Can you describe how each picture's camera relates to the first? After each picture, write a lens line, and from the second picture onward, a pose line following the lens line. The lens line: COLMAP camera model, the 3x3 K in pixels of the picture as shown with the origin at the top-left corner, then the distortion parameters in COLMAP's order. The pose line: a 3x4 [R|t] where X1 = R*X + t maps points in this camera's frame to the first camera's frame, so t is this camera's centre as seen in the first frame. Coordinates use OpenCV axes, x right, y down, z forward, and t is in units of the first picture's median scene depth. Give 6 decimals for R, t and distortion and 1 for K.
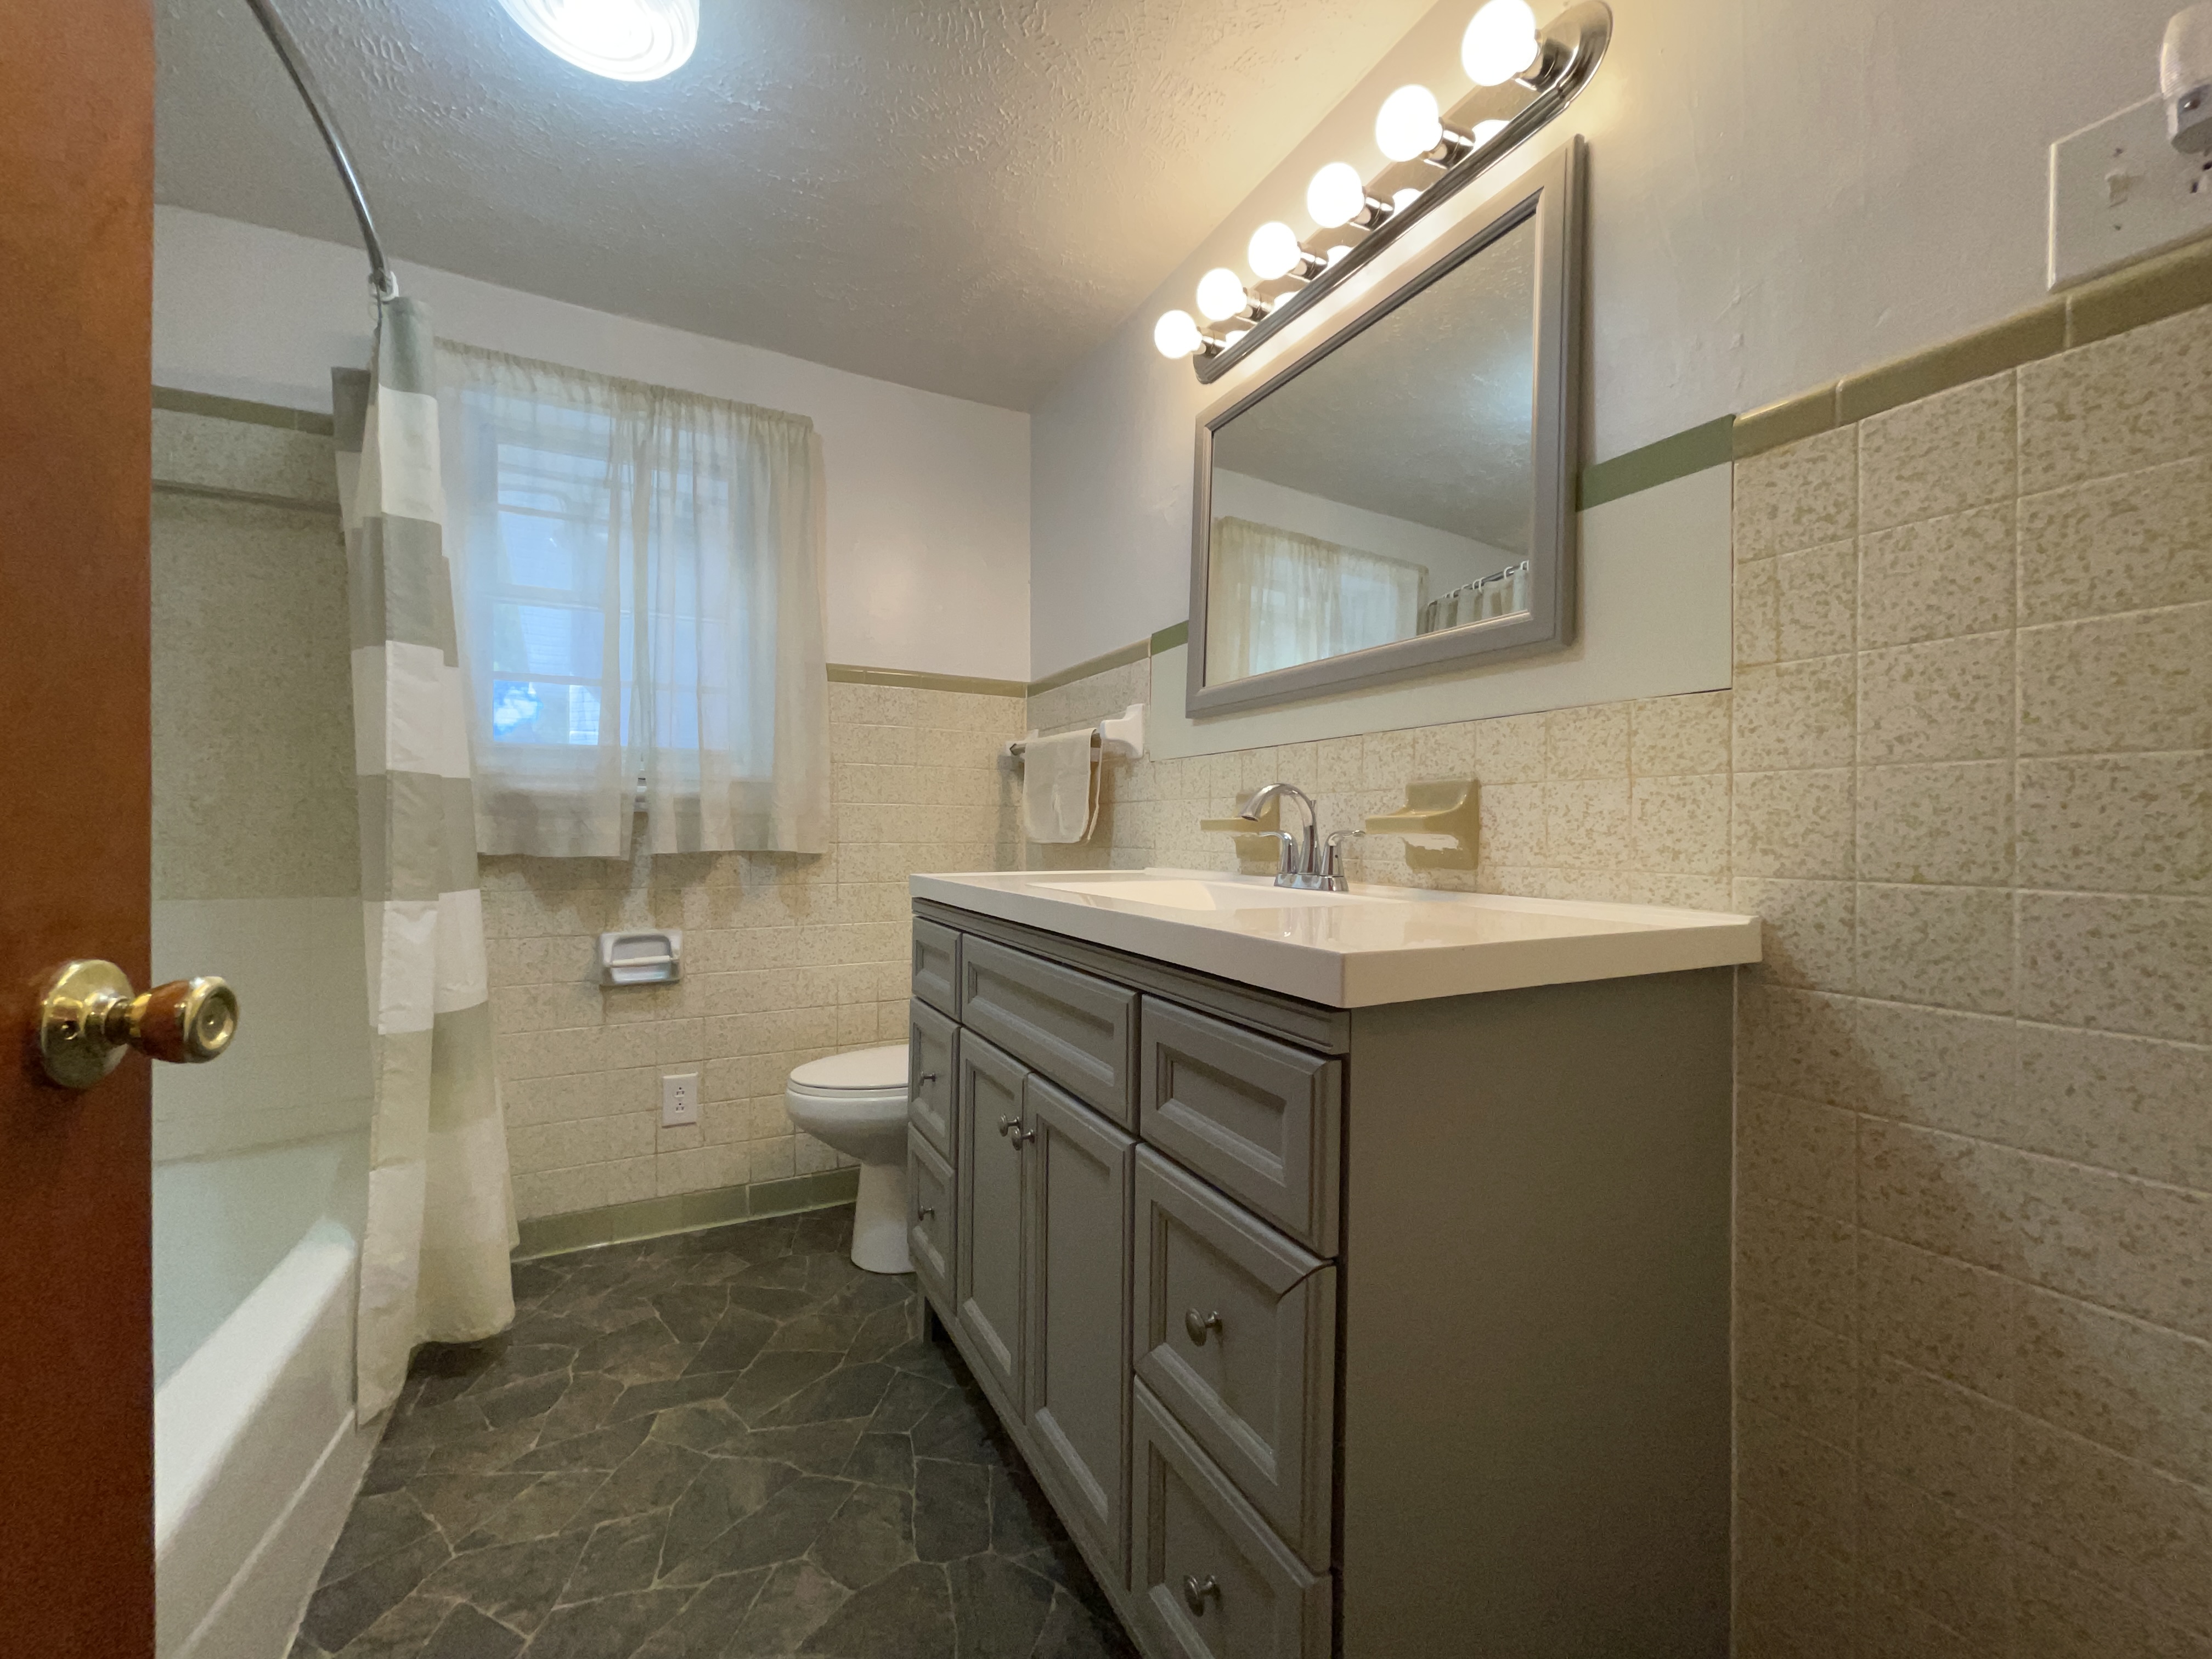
lens RADIAL K [[896.4, 0, 1104.2], [0, 896.4, 824.6], [0, 0, 1]] dist [0.000730, 0.002183]
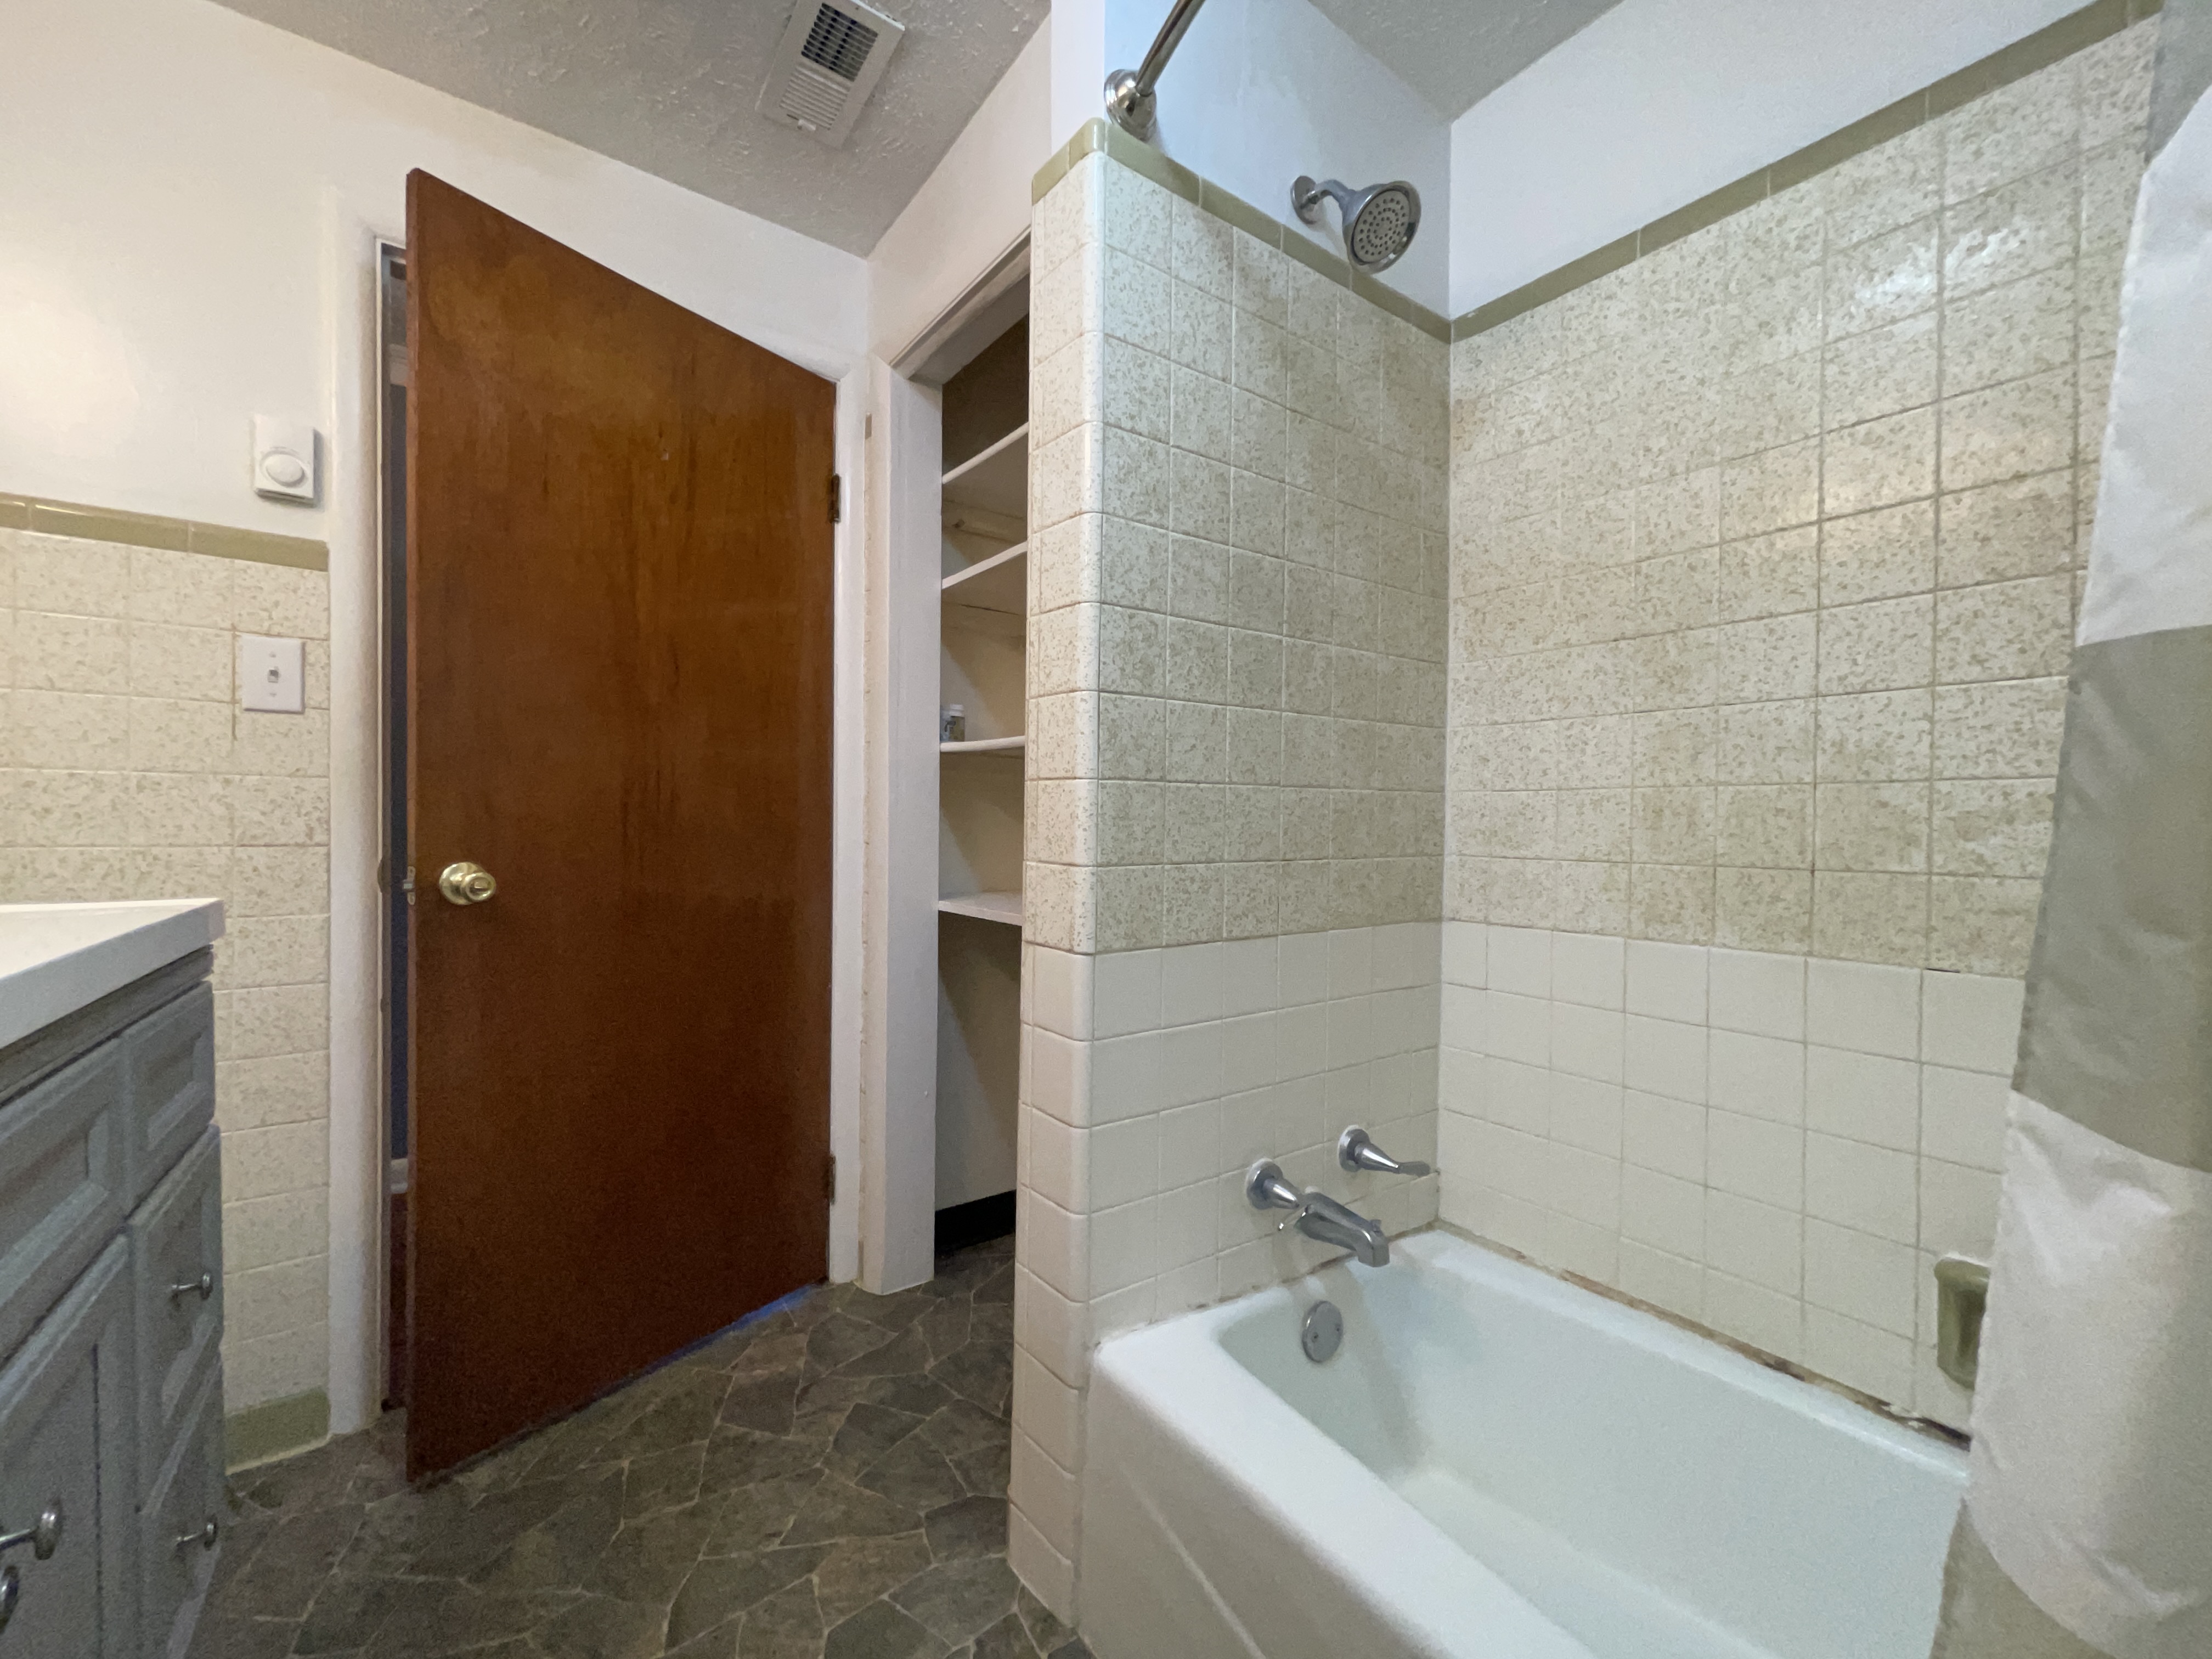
lens RADIAL K [[896.4, 0, 1100.4], [0, 896.4, 828.7], [0, 0, 1]] dist [0.000730, 0.002183]
pose [[-0.989068, -0.012529, -0.146930, -0.434112], [-0.013855, 0.999872, 0.008004, -0.001731], [0.146811, 0.009952, -0.989114, 1.047437]]
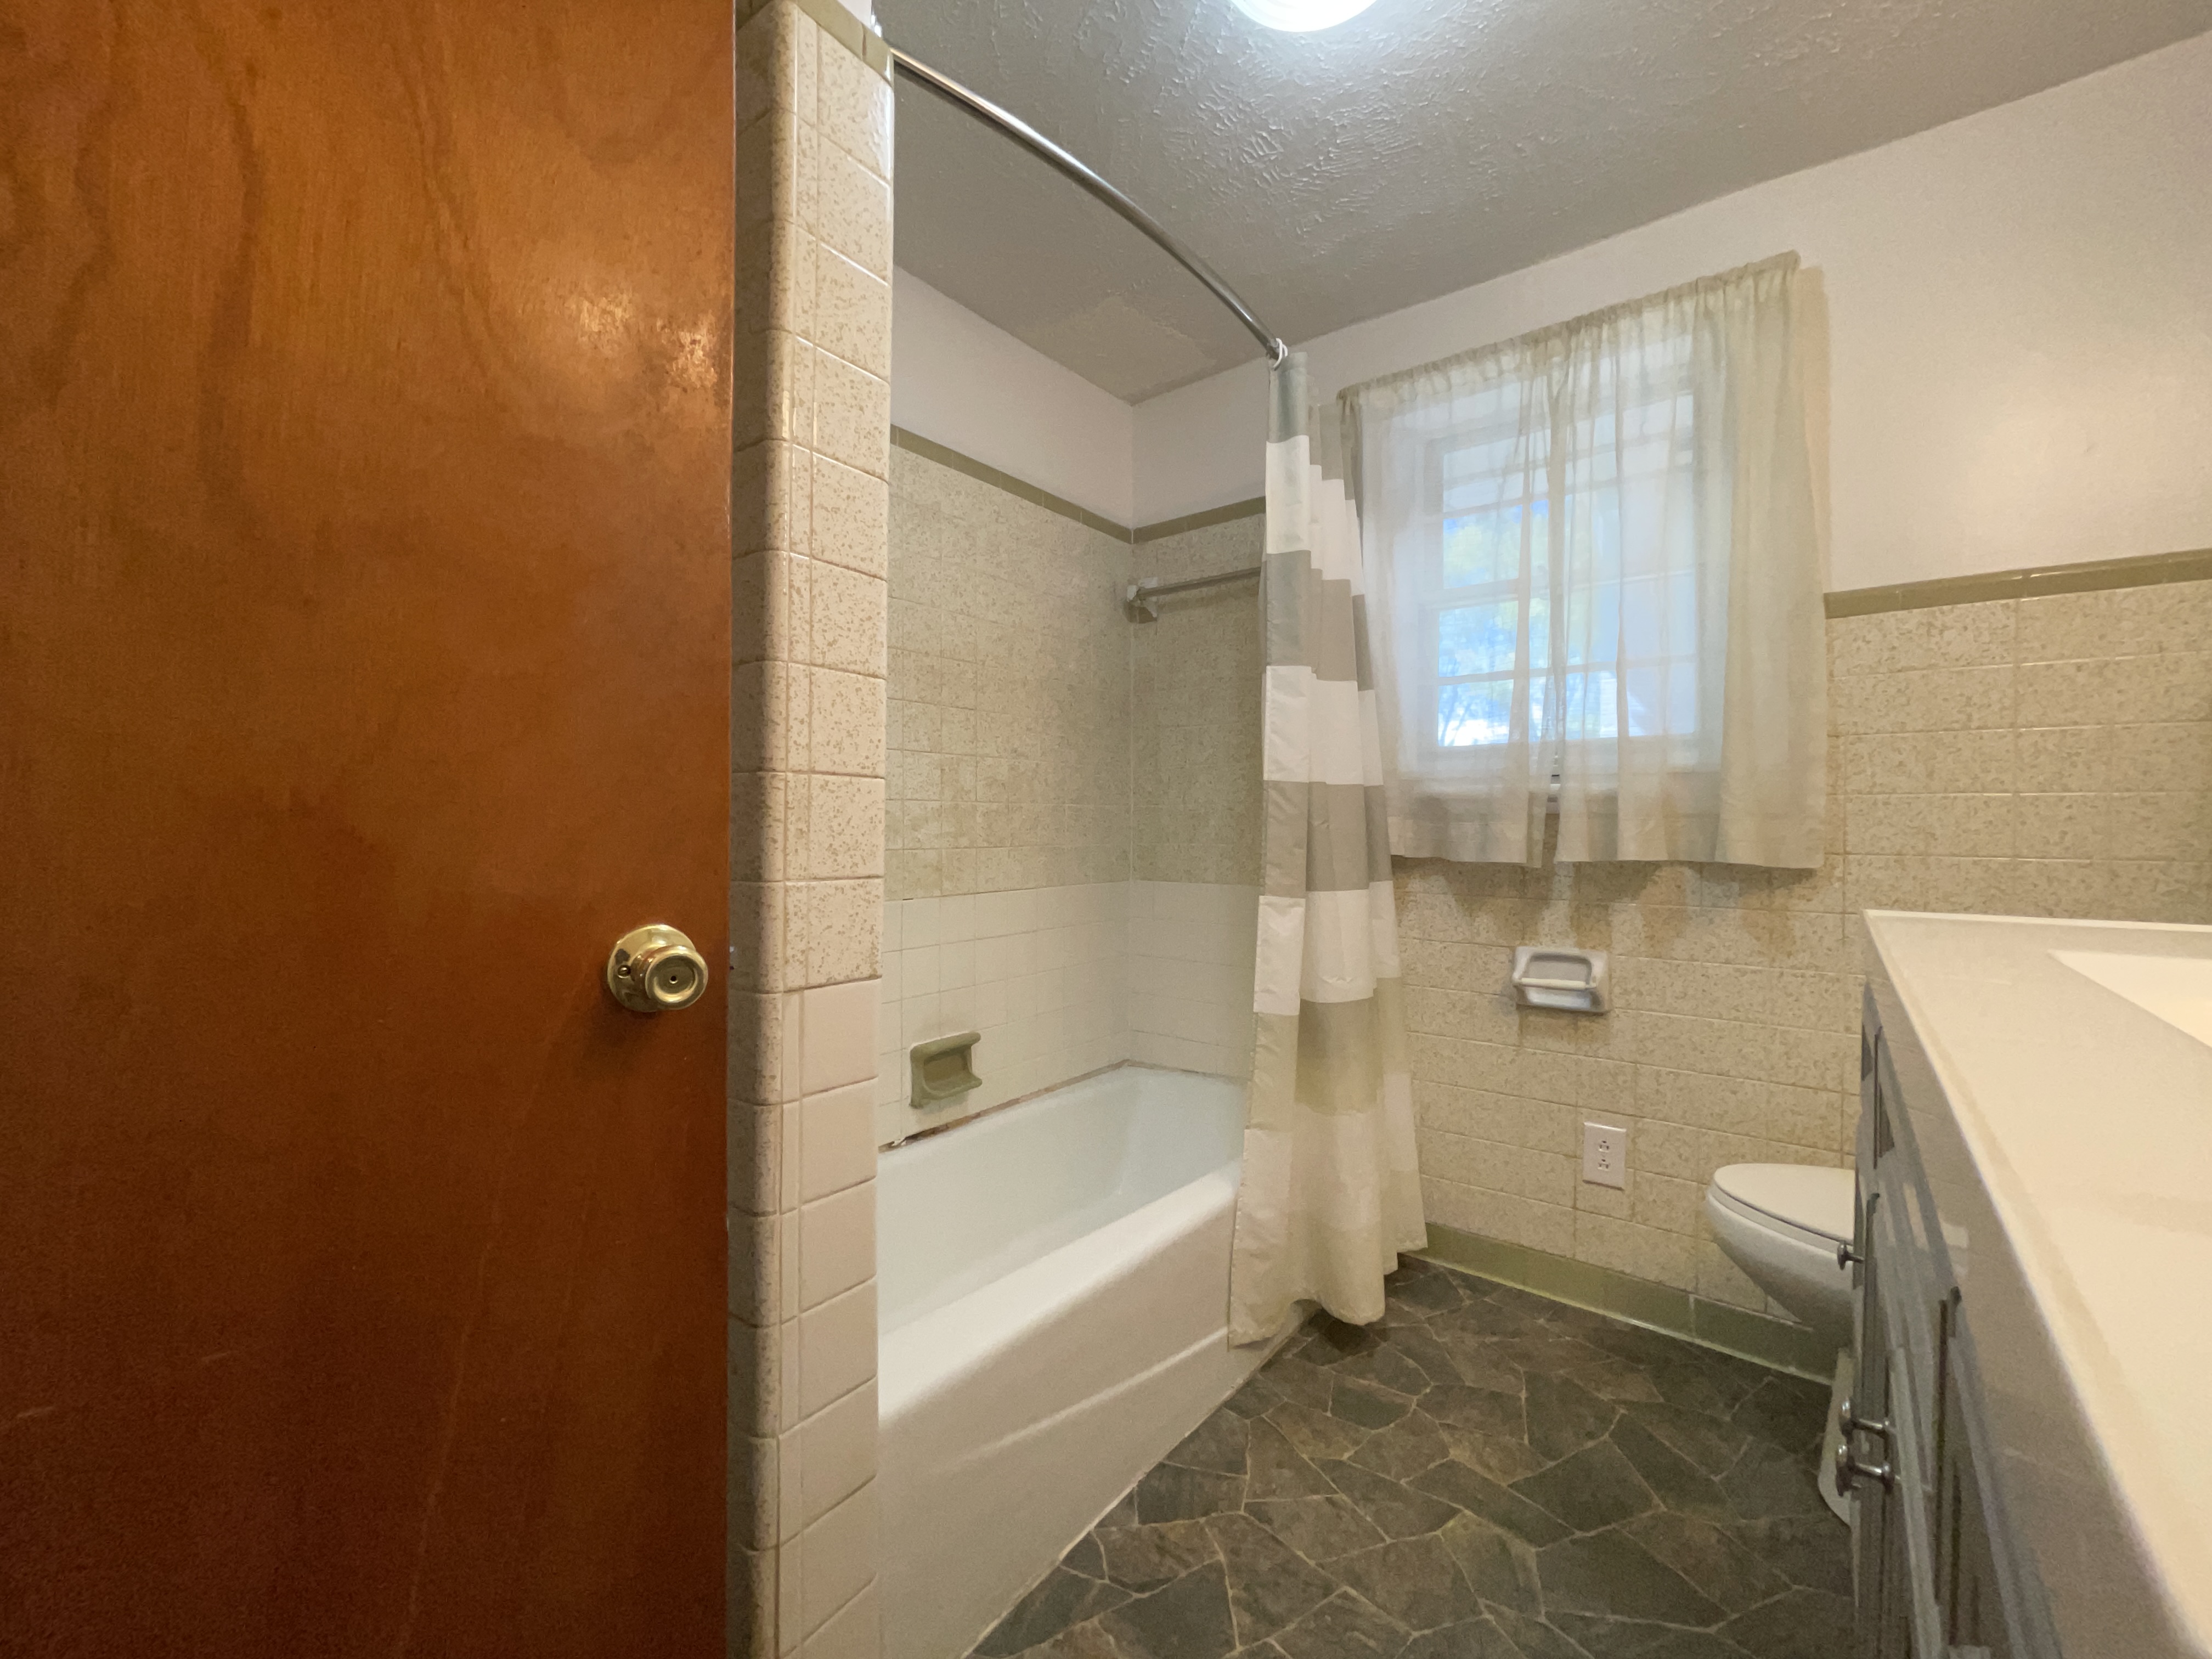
lens RADIAL K [[896.4, 0, 1106.5], [0, 896.4, 829.8], [0, 0, 1]] dist [0.000730, 0.002183]
pose [[0.411291, 0.000075, -0.911504, 0.105735], [0.001690, 0.999998, 0.000845, 0.000410], [0.911503, -0.001888, 0.411290, 0.241311]]
